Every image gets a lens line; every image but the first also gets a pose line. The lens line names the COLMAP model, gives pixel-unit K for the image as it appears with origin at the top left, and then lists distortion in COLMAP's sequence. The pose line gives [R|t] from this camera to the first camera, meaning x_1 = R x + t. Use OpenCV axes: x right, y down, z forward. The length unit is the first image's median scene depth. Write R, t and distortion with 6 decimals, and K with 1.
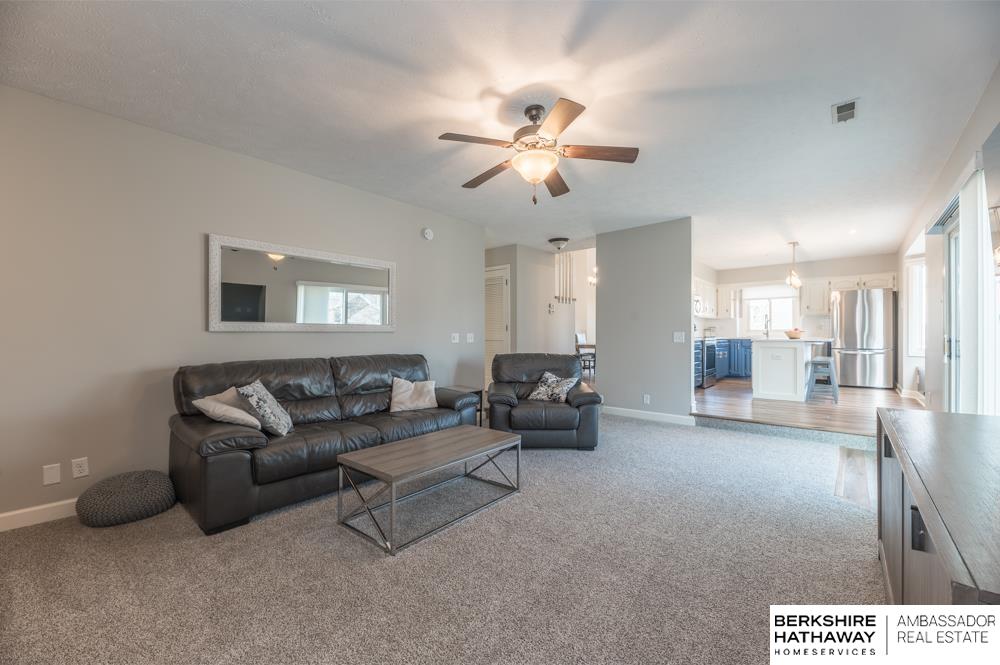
lens RADIAL K [[401.9, 0, 503.4], [0, 401.9, 335.8], [0, 0, 1]] dist [-0.001865, -0.000454]
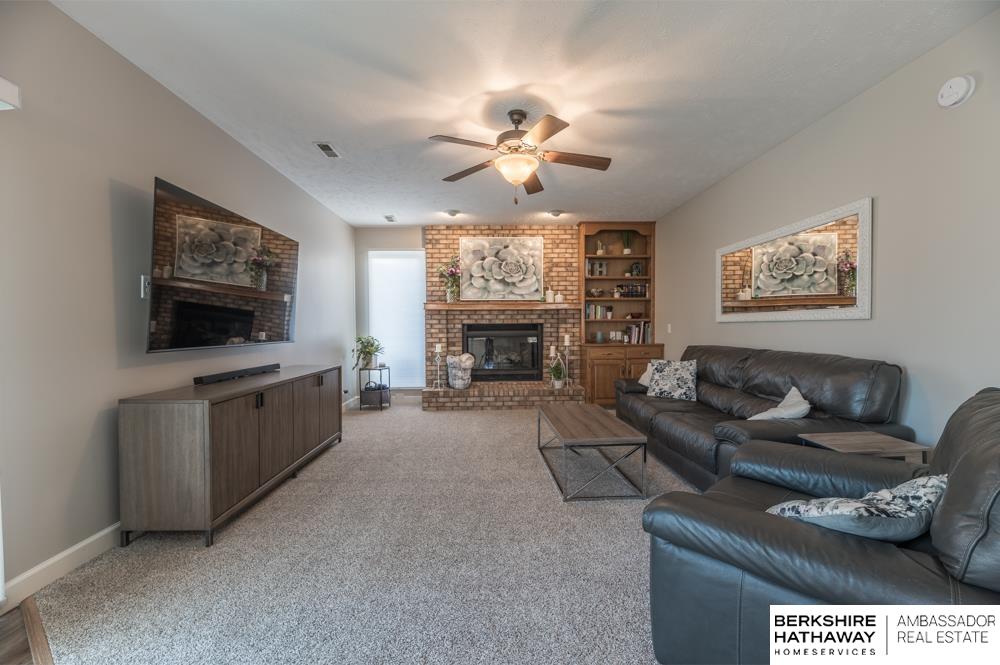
lens RADIAL K [[401.9, 0, 503.4], [0, 401.9, 335.8], [0, 0, 1]] dist [-0.001865, -0.000454]
pose [[-0.736684, 0.022994, -0.675846, 0.651874], [0.008550, 0.999659, 0.024691, -0.003882], [0.676183, 0.012411, -0.736629, 1.379601]]
